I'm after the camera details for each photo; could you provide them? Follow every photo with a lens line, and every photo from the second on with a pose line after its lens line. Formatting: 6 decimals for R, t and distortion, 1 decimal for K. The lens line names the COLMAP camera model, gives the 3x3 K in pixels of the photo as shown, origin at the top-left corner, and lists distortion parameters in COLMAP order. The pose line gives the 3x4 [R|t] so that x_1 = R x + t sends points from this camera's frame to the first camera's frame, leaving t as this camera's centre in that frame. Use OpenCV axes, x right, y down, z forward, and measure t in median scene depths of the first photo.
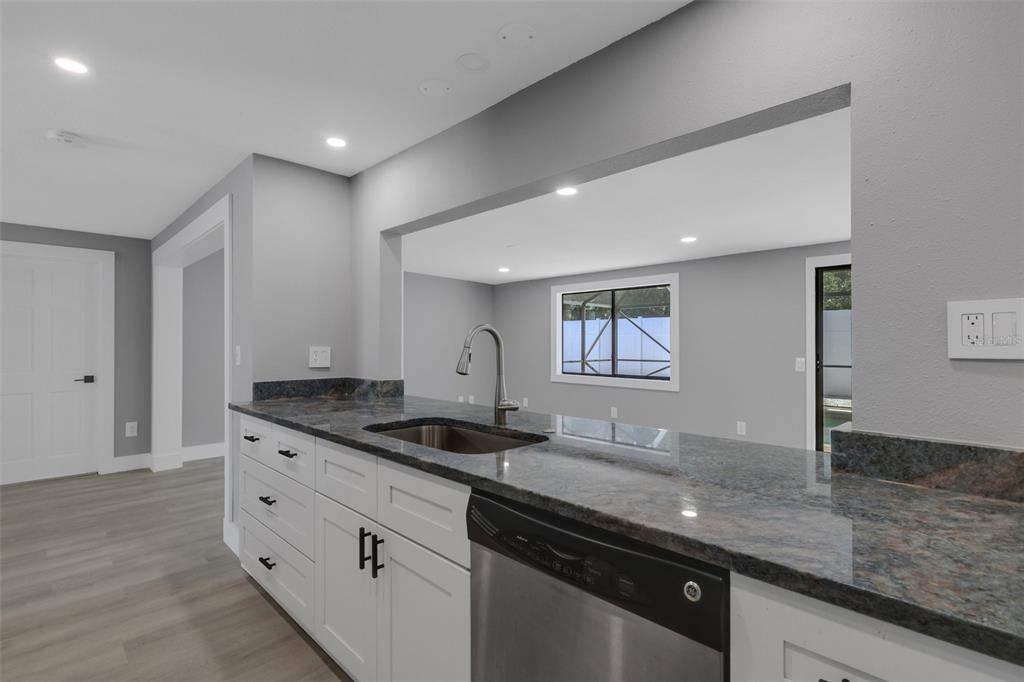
lens RADIAL K [[483.5, 0, 516.0], [0, 483.5, 338.3], [0, 0, 1]] dist [0.019142, -0.004439]
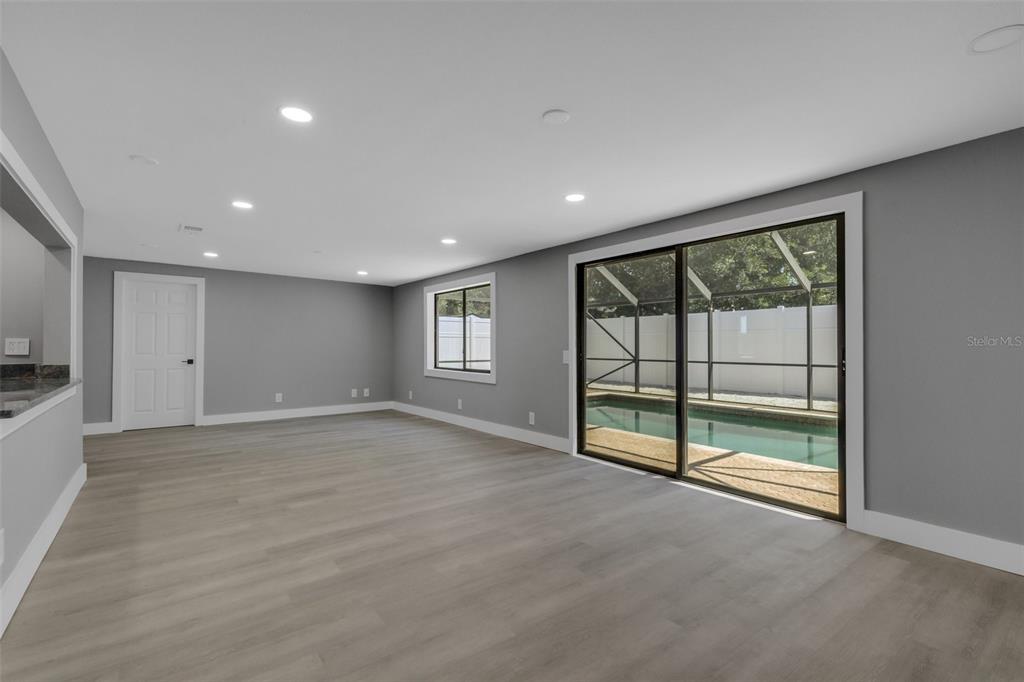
lens RADIAL K [[472.6, 0, 515.9], [0, 472.6, 343.9], [0, 0, 1]] dist [0.003901, 0.002302]
pose [[0.989351, -0.003895, -0.145496, 1.072675], [0.005117, 0.999955, 0.008026, 0.028355], [0.145458, -0.008685, 0.989326, -0.035223]]
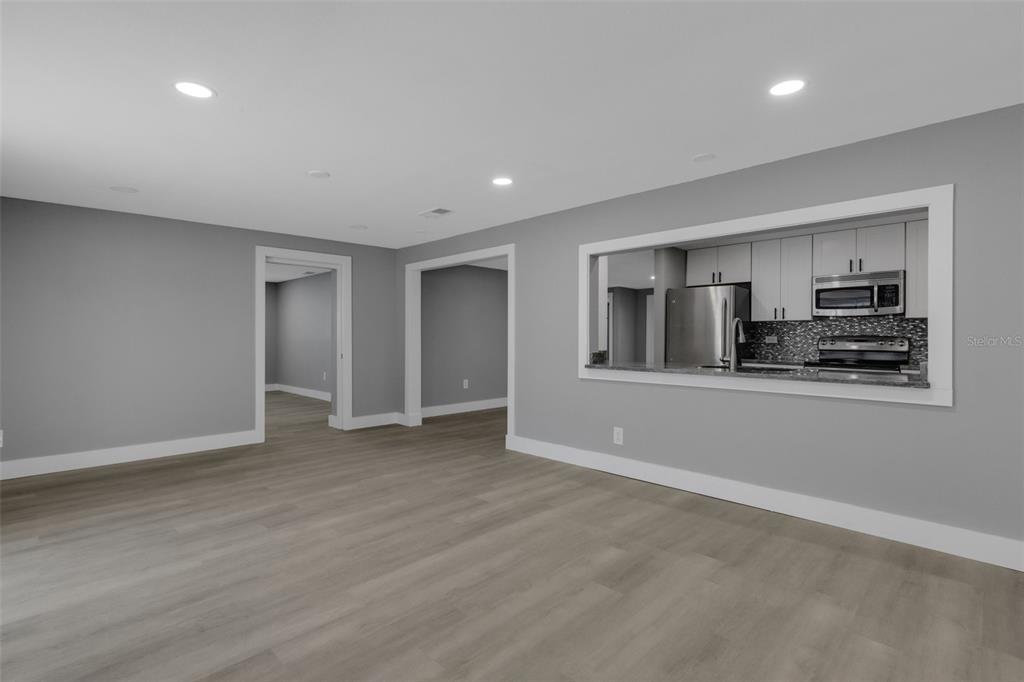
lens RADIAL K [[483.5, 0, 512.7], [0, 483.5, 344.2], [0, 0, 1]] dist [0.019142, -0.004439]
pose [[-0.999950, -0.003424, 0.009357, 0.540107], [-0.003376, 0.999981, 0.005209, 0.046542], [-0.009375, 0.005177, -0.999943, 1.951292]]
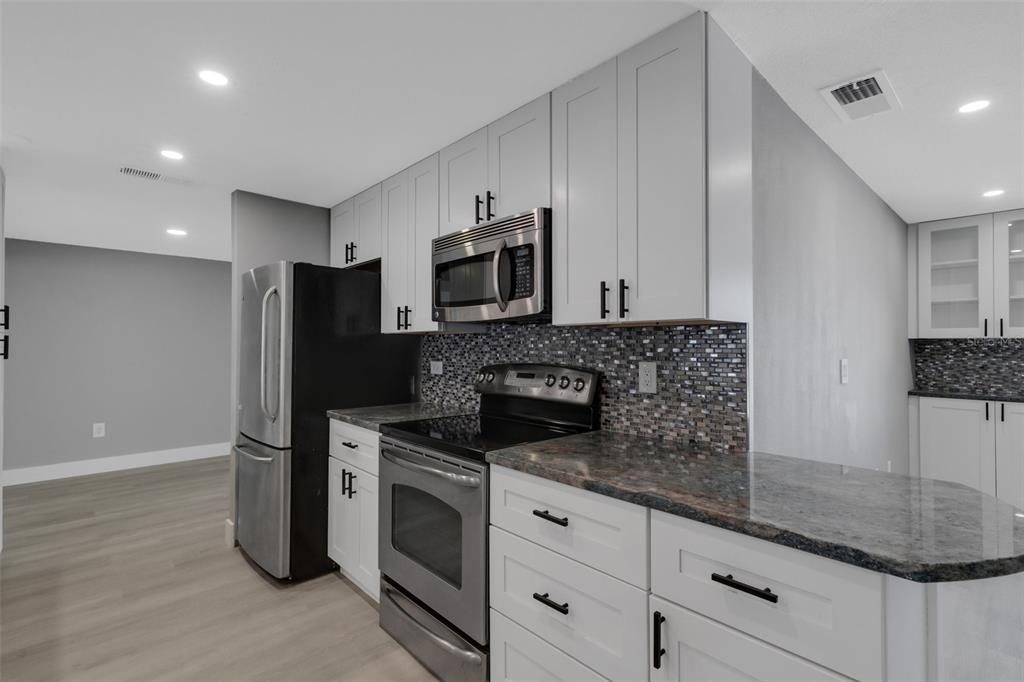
lens RADIAL K [[483.5, 0, 494.2], [0, 483.5, 338.6], [0, 0, 1]] dist [0.019142, -0.004439]
pose [[-0.997437, 0.001647, 0.071538, -0.717502], [-0.000241, 0.999652, -0.026385, -0.001987], [-0.071556, -0.026335, -0.997089, 0.970855]]
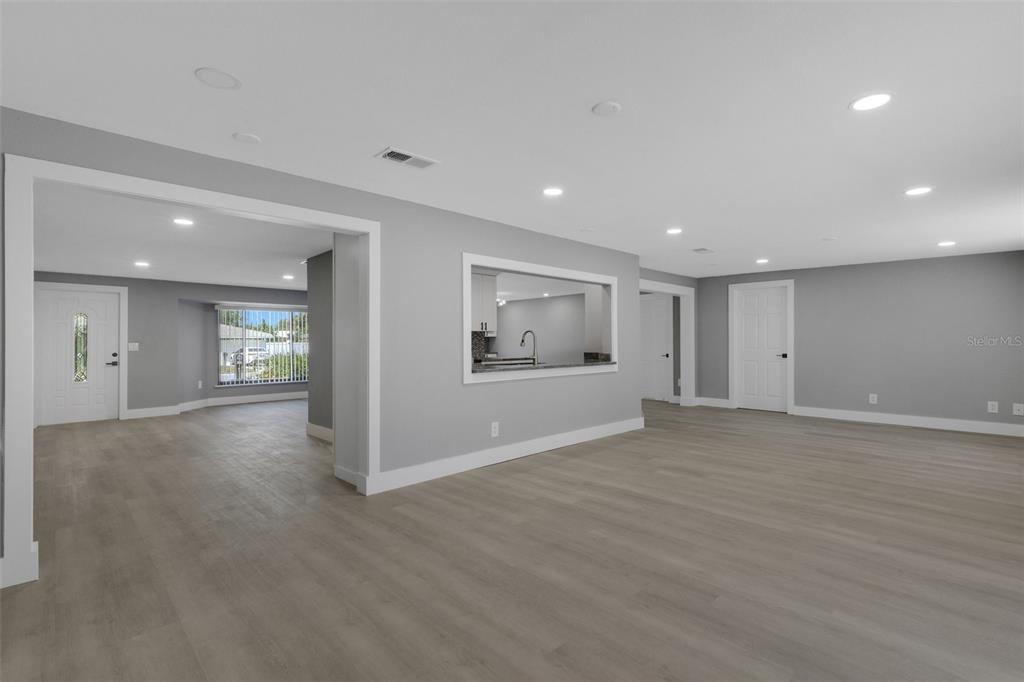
lens RADIAL K [[472.6, 0, 509.9], [0, 472.6, 343.8], [0, 0, 1]] dist [0.003901, 0.002302]
pose [[-0.033213, 0.000533, -0.999448, 1.822762], [0.016523, 0.999863, -0.000016, 0.035869], [0.999312, -0.016514, -0.033217, 0.636848]]
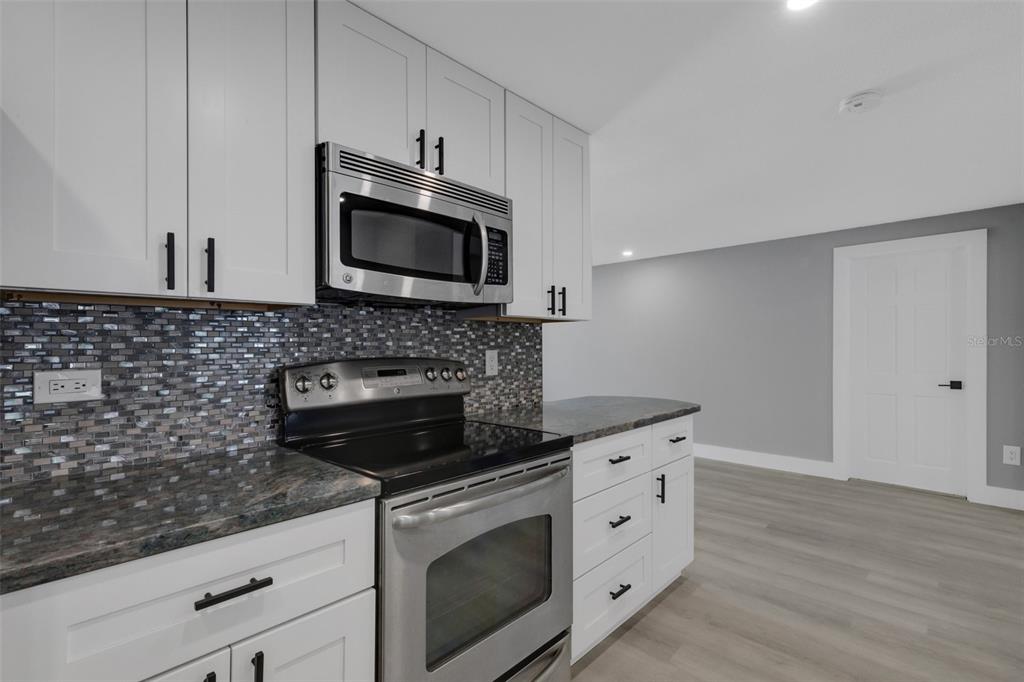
lens RADIAL K [[472.6, 0, 514.7], [0, 472.6, 345.4], [0, 0, 1]] dist [0.003901, 0.002302]
pose [[0.021247, 0.003291, -0.999769, -0.086134], [0.012264, 0.999918, 0.003552, 0.002282], [0.999699, -0.012336, 0.021205, 0.311575]]
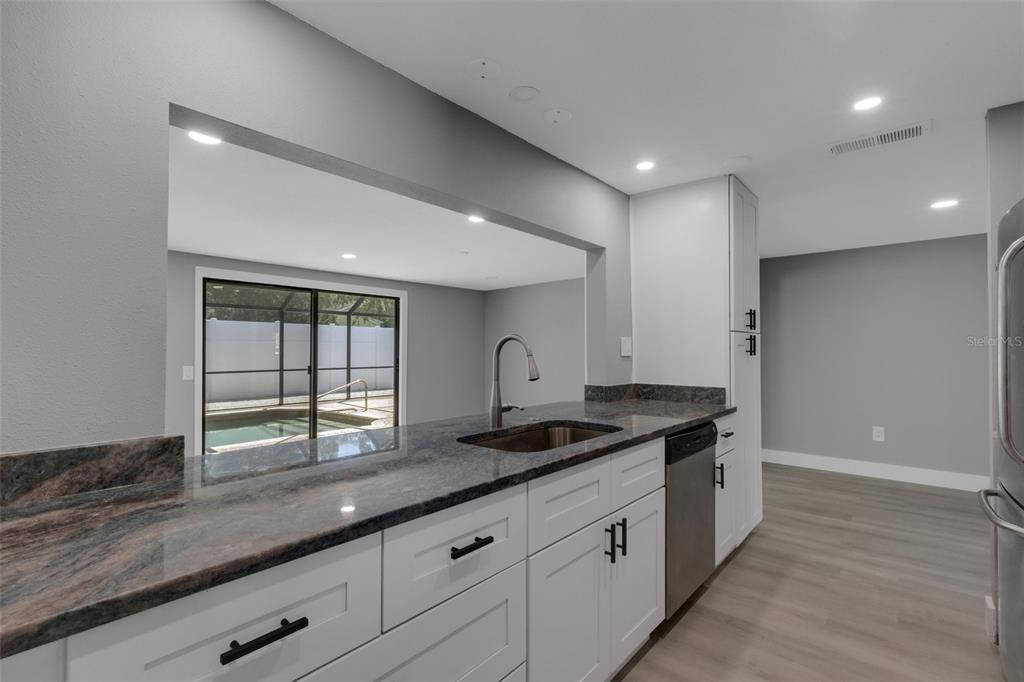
lens RADIAL K [[472.6, 0, 517.1], [0, 472.6, 344.1], [0, 0, 1]] dist [0.003901, 0.002302]
pose [[-0.071395, 0.012764, 0.997366, -0.723922], [-0.008754, 0.999872, -0.013423, 0.005247], [-0.997410, -0.009689, -0.071274, 0.692165]]
